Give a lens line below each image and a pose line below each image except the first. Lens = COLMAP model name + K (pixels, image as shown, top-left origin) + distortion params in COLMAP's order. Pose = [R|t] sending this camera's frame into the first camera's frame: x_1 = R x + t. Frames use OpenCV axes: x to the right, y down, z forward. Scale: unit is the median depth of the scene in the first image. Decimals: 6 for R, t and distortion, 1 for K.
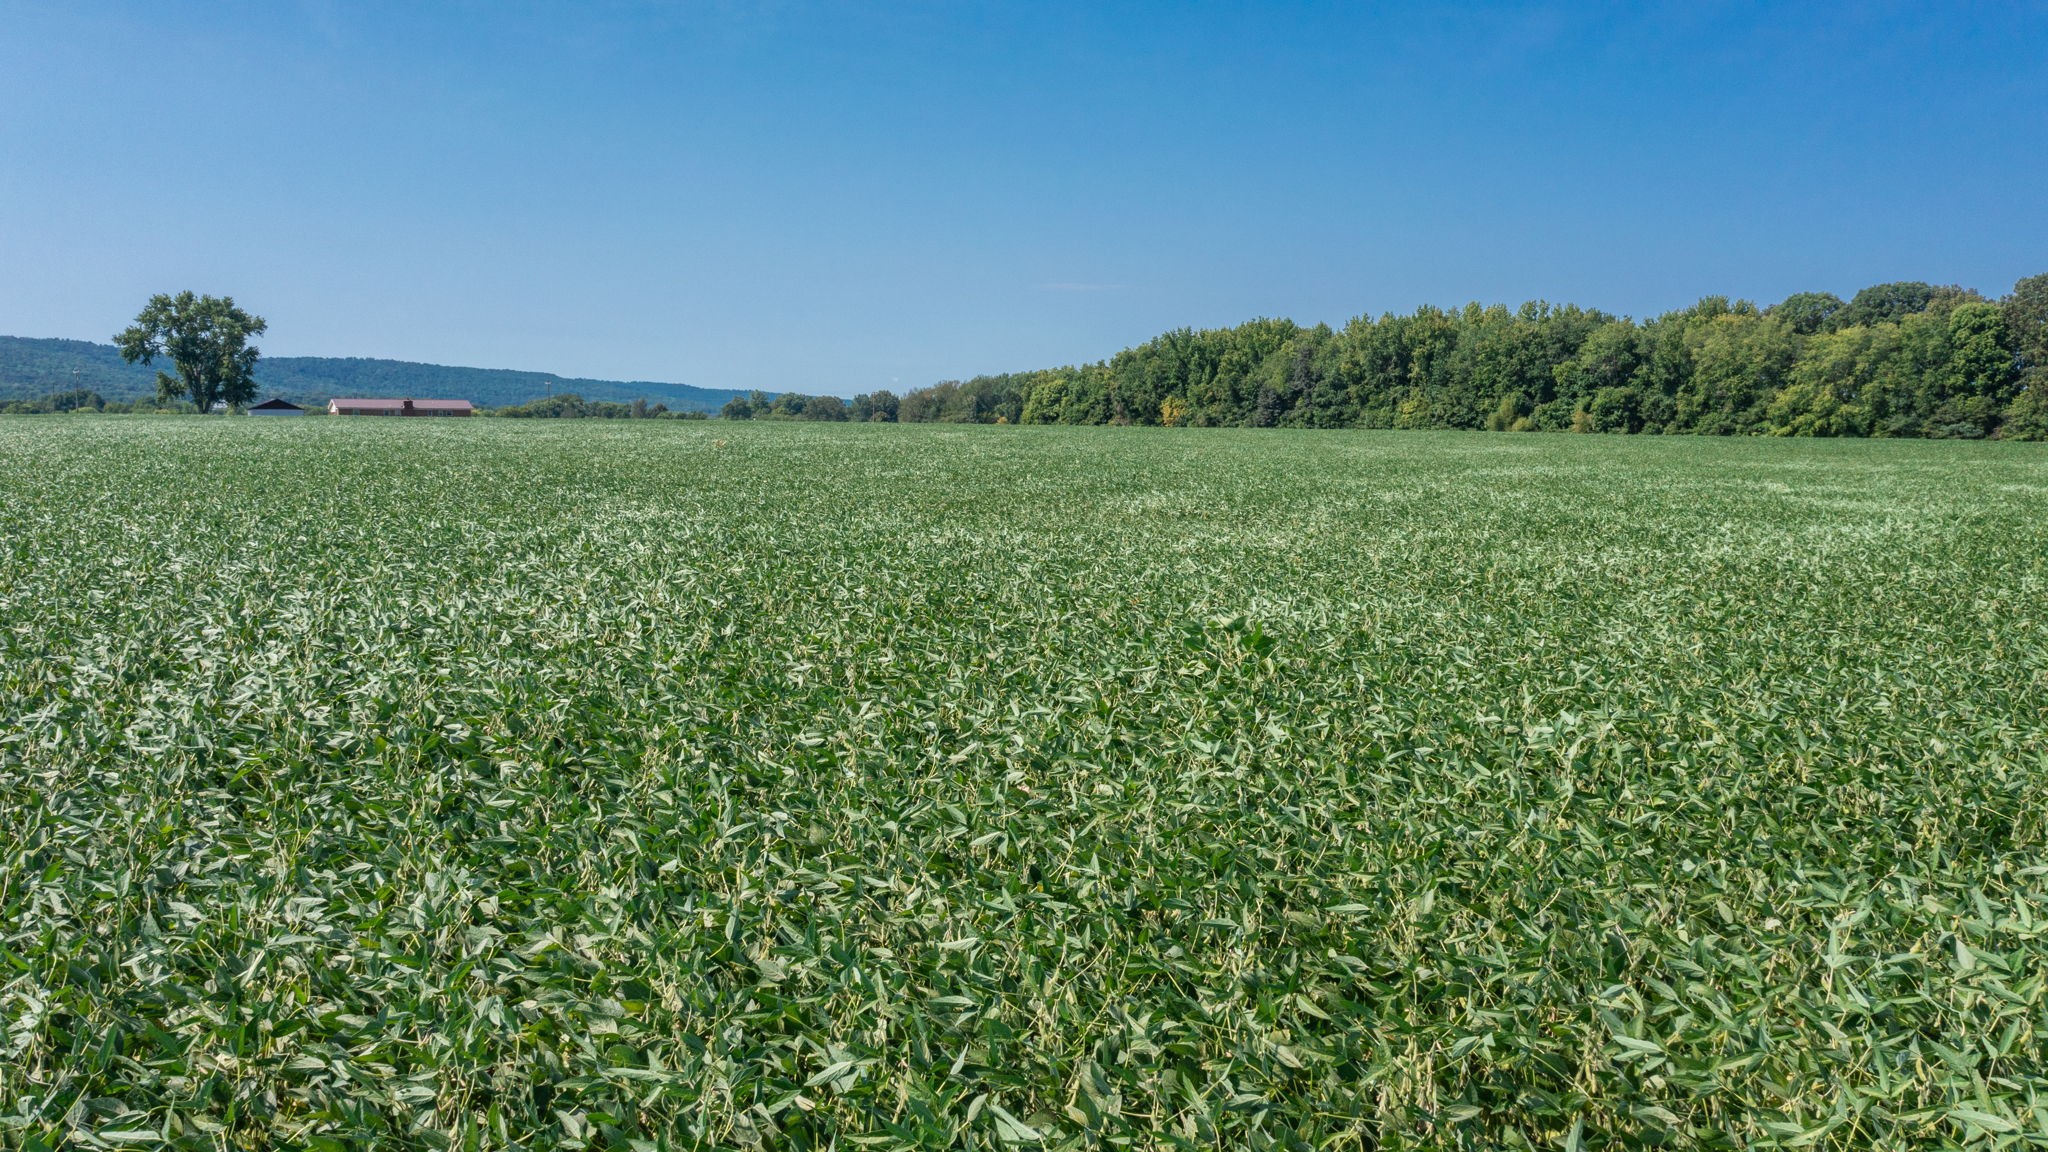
lens RADIAL K [[1628.0, 0, 1024.0], [0, 1628.0, 575.9], [0, 0, 1]] dist [-0.002949, 0.004124]
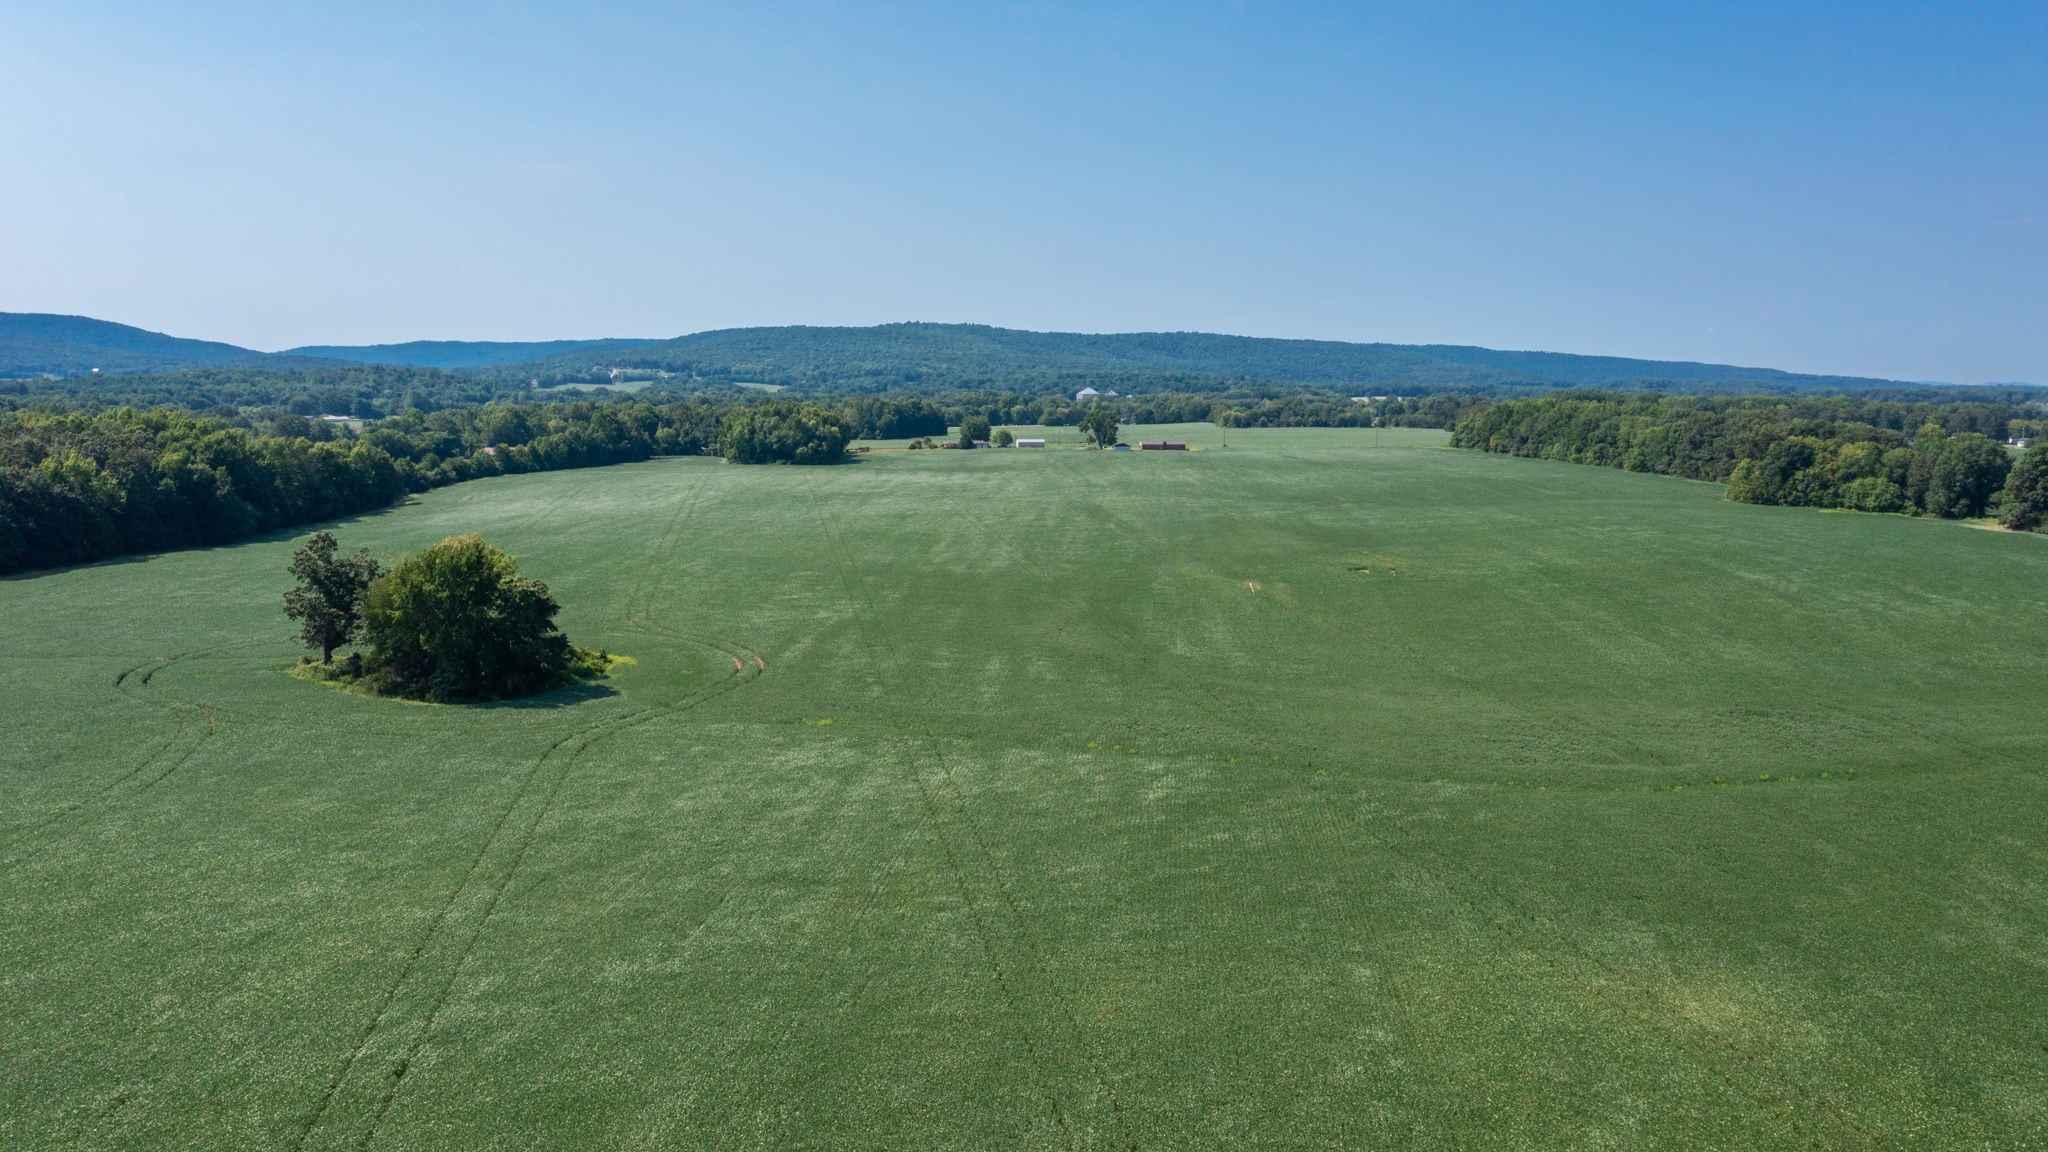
lens RADIAL K [[1628.0, 0, 1028.2], [0, 1628.0, 576.4], [0, 0, 1]] dist [-0.002949, 0.004124]
pose [[0.884927, 0.053614, -0.462634, 0.557988], [-0.040496, 0.998447, 0.038248, 0.021779], [0.463967, -0.015112, 0.885724, -1.235483]]
